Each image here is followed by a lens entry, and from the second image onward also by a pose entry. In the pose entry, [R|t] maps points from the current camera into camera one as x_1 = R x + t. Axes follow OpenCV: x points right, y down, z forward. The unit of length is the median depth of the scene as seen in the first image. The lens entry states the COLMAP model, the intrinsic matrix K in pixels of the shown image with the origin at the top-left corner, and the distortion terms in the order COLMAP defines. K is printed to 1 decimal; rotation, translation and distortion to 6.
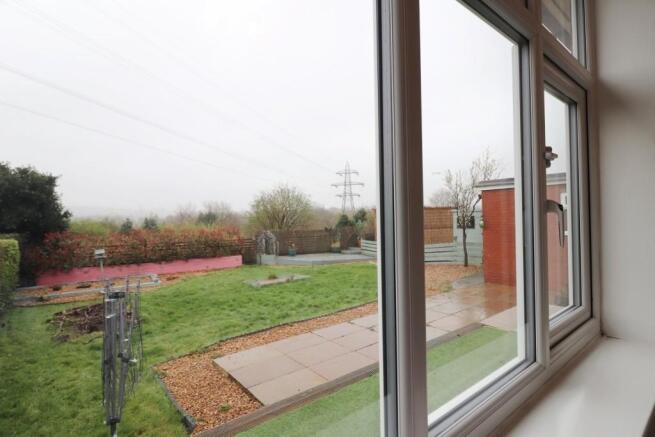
lens RADIAL K [[336.1, 0, 324.8], [0, 336.1, 218.0], [0, 0, 1]] dist [-0.007063, -0.001297]
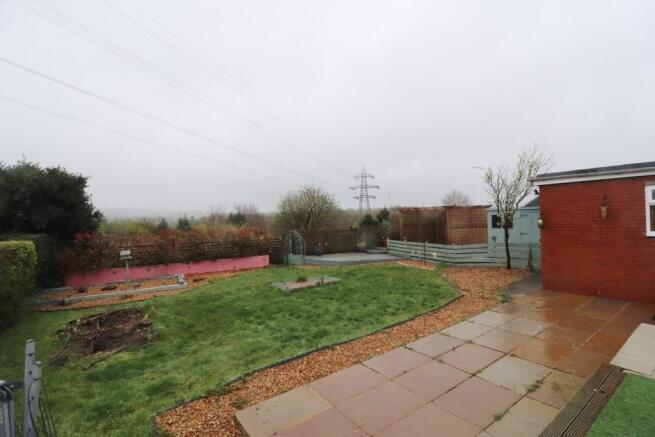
lens RADIAL K [[300.0, 0, 329.3], [0, 300.0, 218.1], [0, 0, 1]] dist [-0.016274, -0.001051]
pose [[0.999244, -0.002775, -0.038771, -0.044152], [0.002744, 0.999996, -0.000845, 0.002290], [0.038773, 0.000738, 0.999248, 0.155791]]
